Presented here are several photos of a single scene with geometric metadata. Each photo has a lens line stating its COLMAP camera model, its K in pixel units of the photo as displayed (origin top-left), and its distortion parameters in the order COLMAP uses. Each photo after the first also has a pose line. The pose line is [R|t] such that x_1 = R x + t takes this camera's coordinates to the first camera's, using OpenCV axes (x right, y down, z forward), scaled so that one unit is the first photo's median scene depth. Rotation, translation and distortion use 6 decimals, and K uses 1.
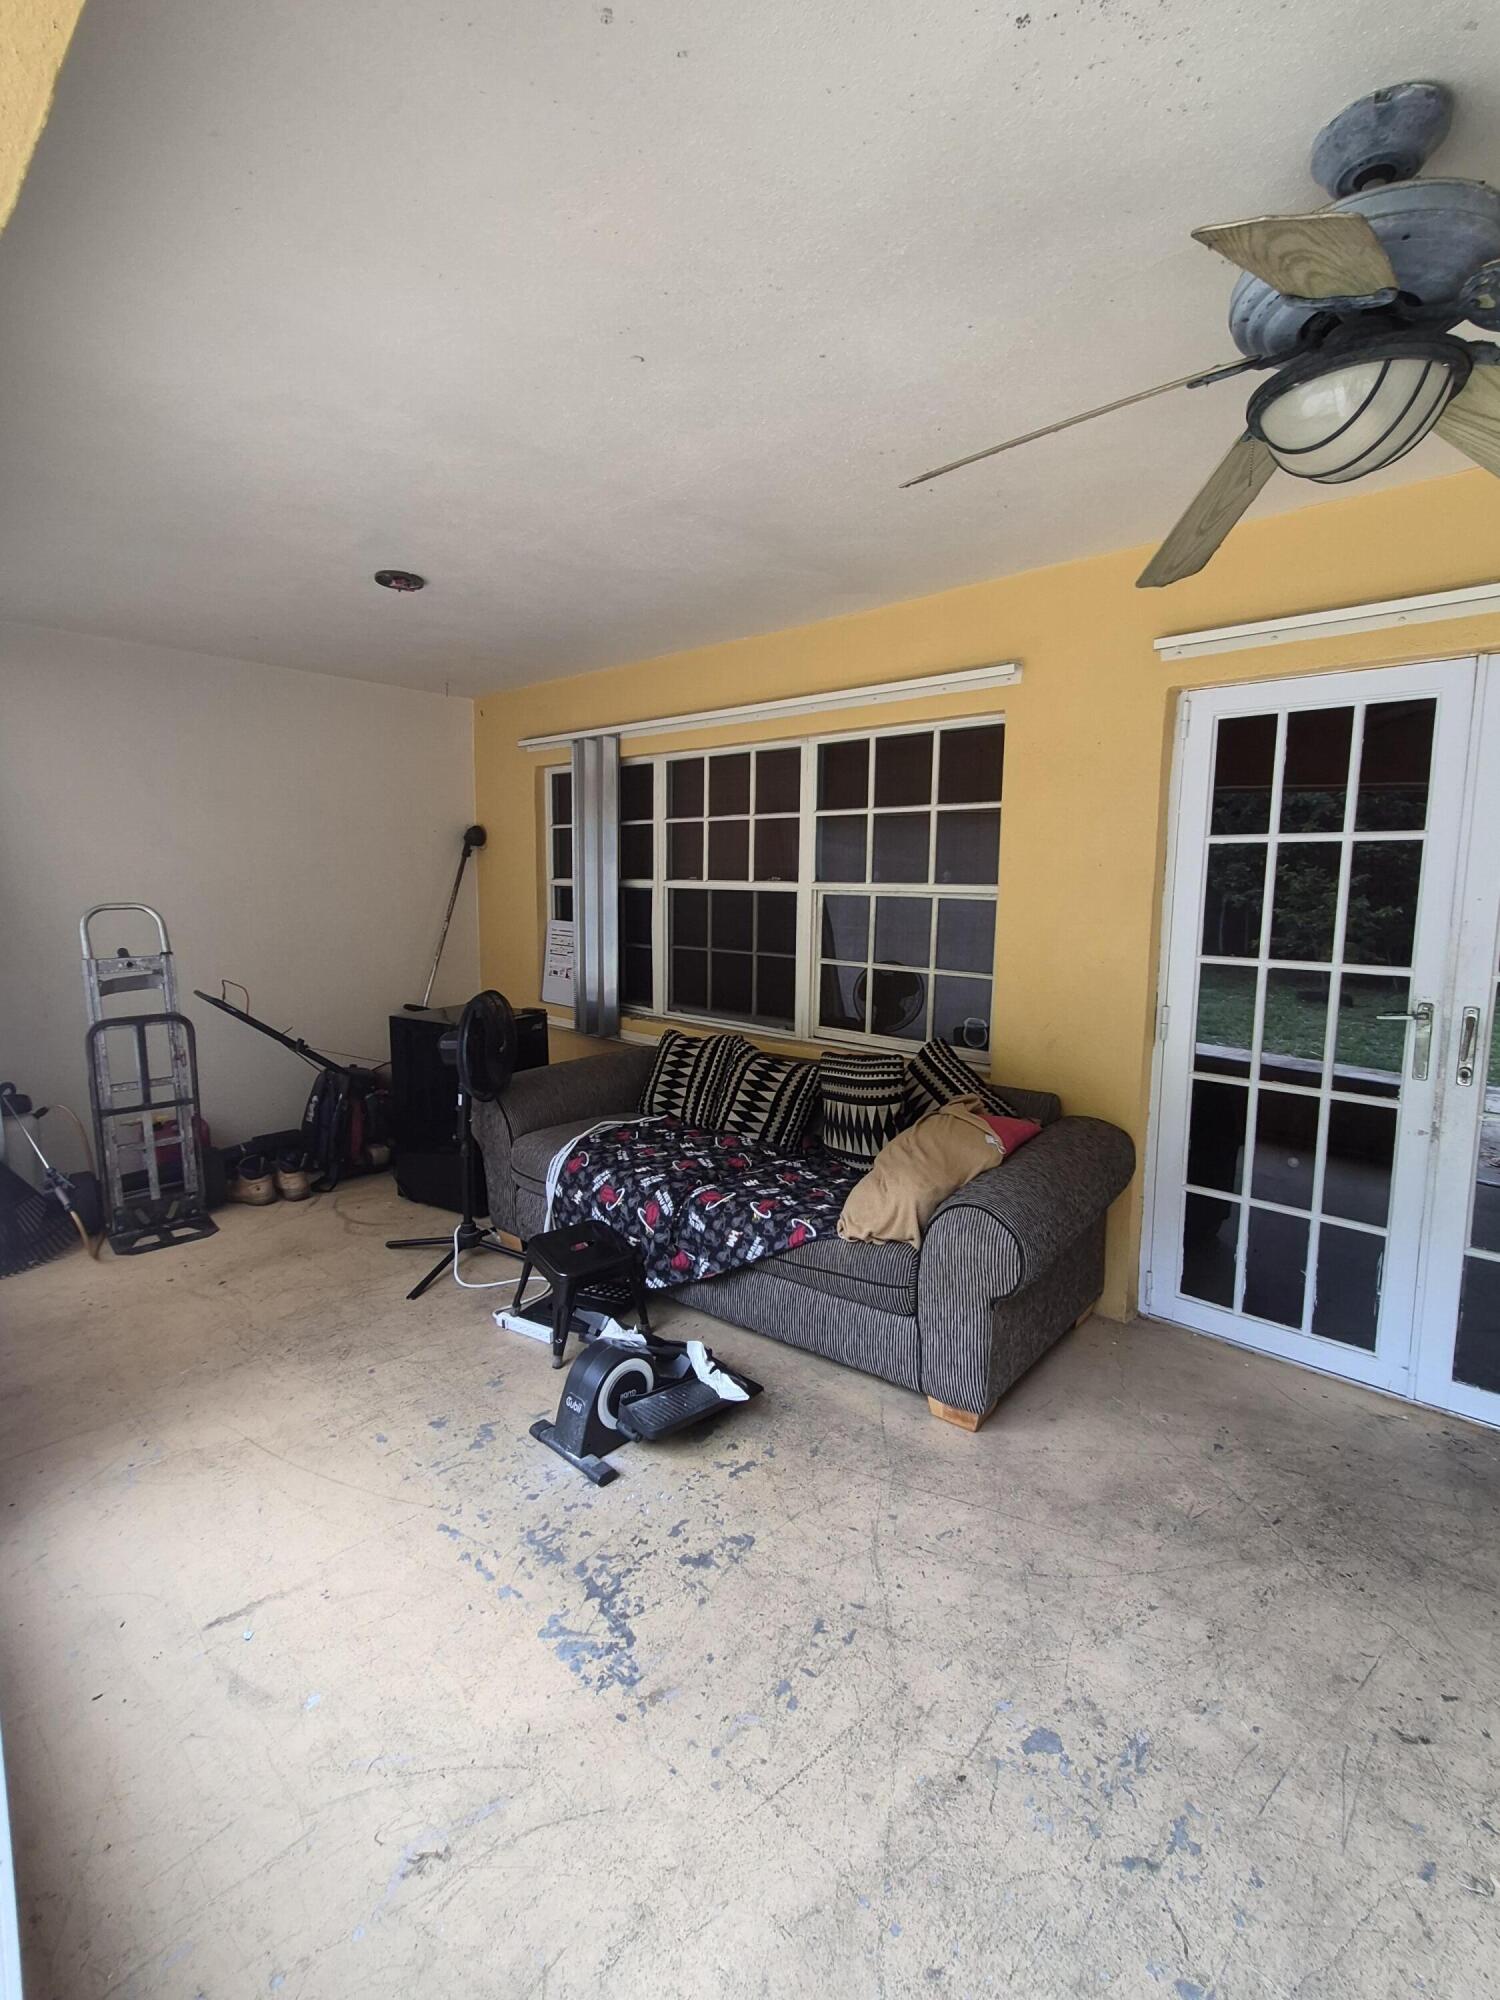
lens RADIAL K [[928.1, 0, 752.5], [0, 928.1, 994.0], [0, 0, 1]] dist [0.009102, 0.001105]
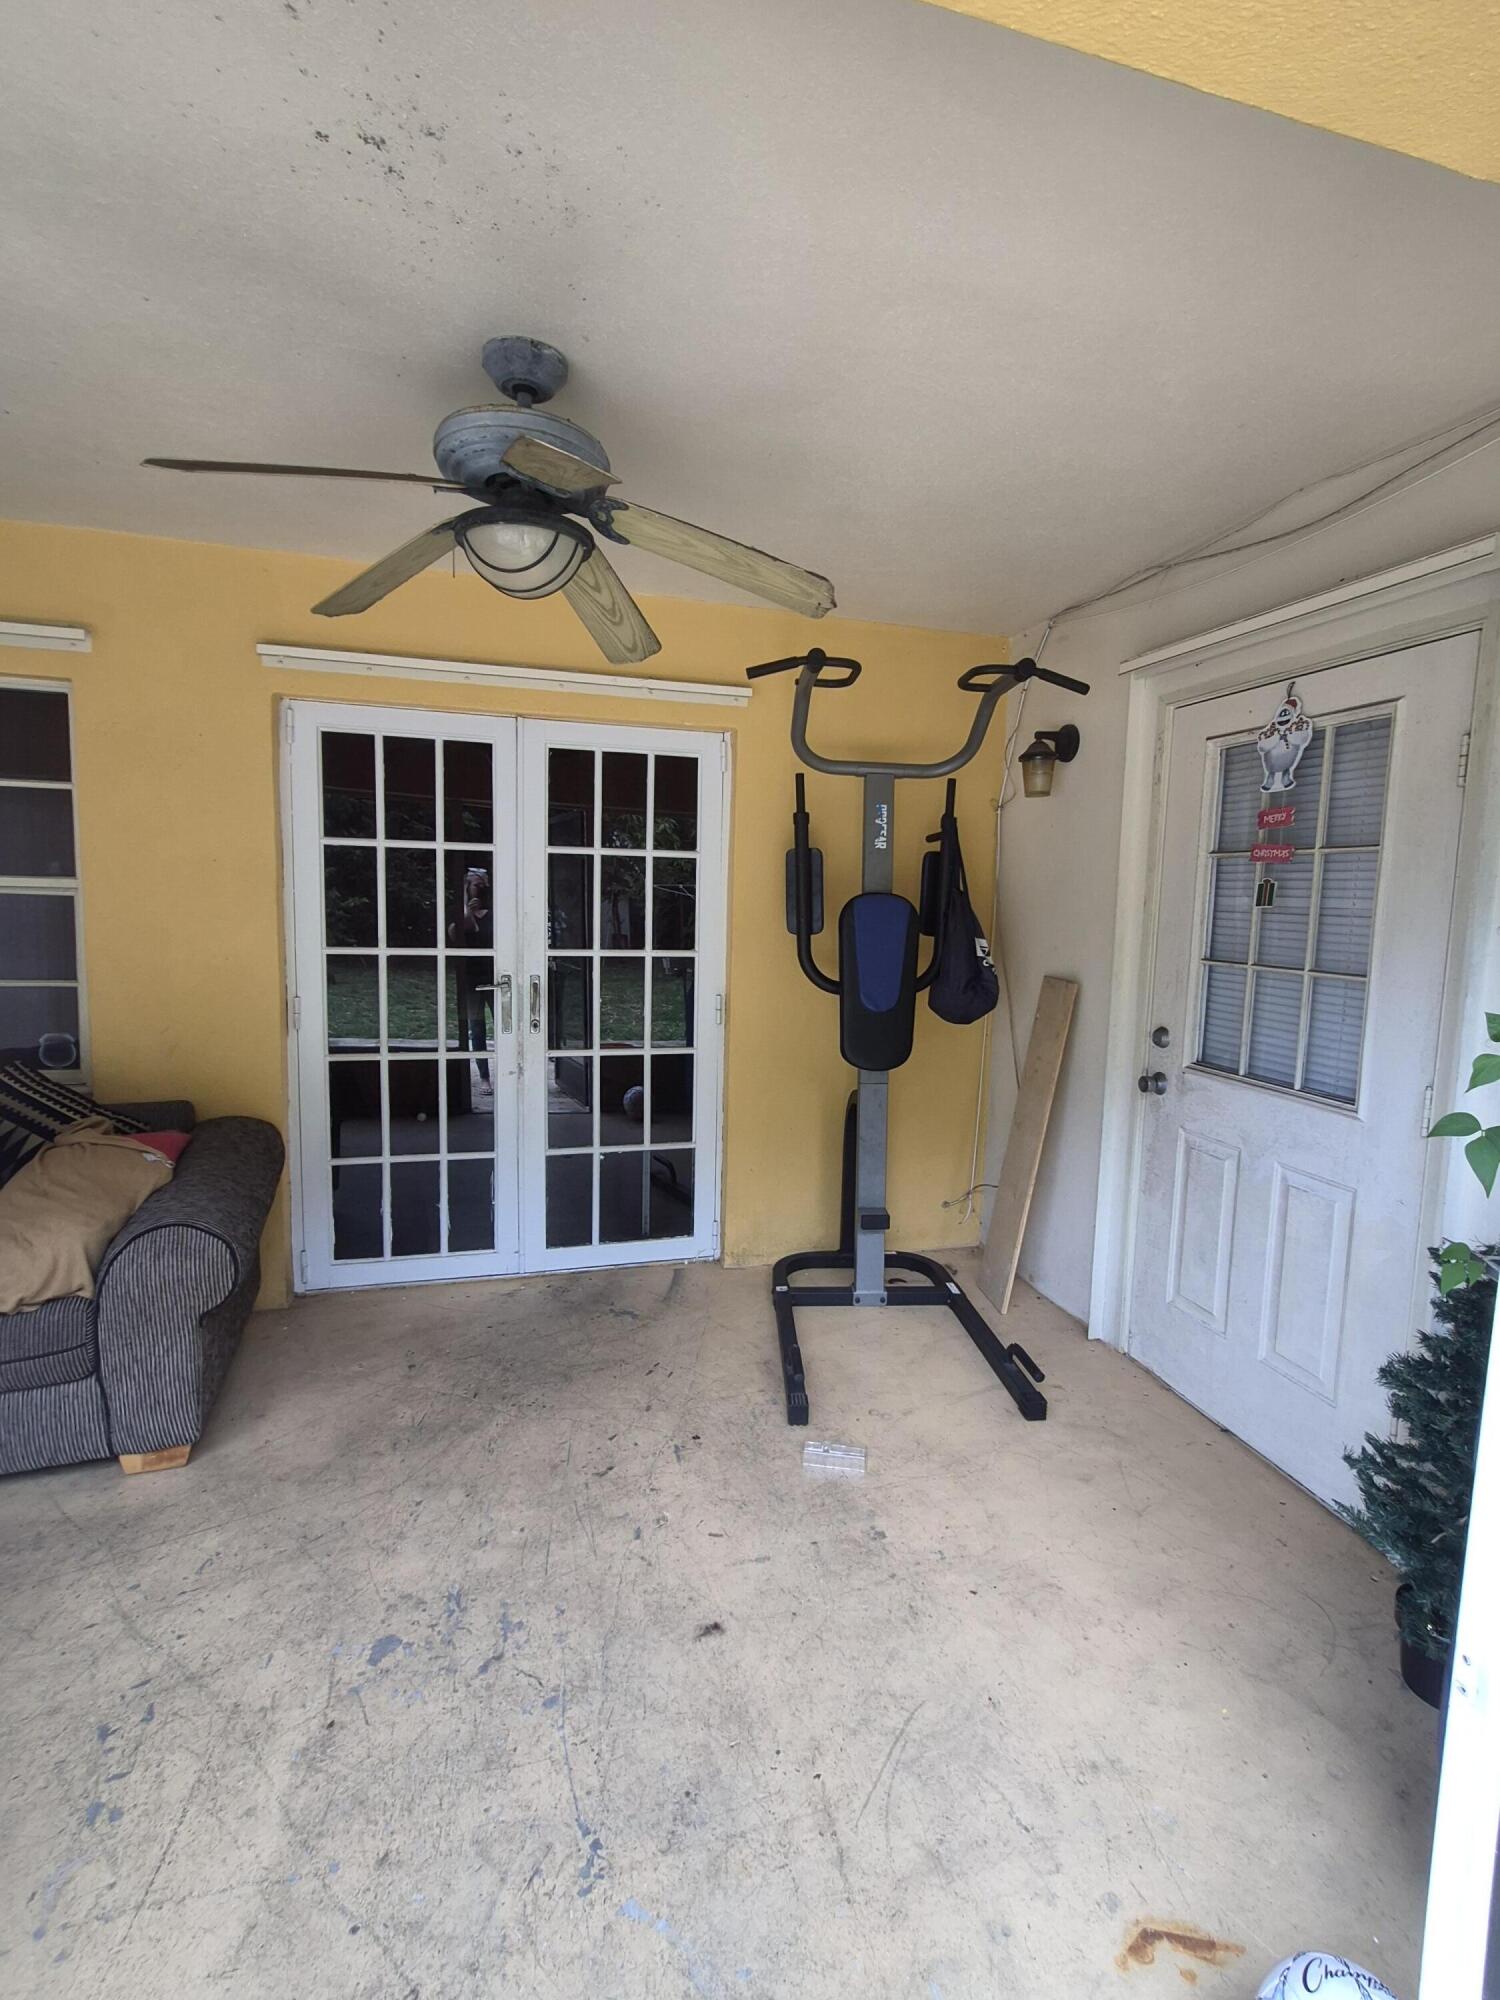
lens RADIAL K [[928.1, 0, 752.5], [0, 928.1, 994.0], [0, 0, 1]] dist [0.009102, 0.001105]
pose [[0.542333, -0.089078, 0.835428, -0.193322], [0.082619, 0.995198, 0.052480, -0.003579], [-0.836092, 0.040560, 0.547088, -0.010804]]
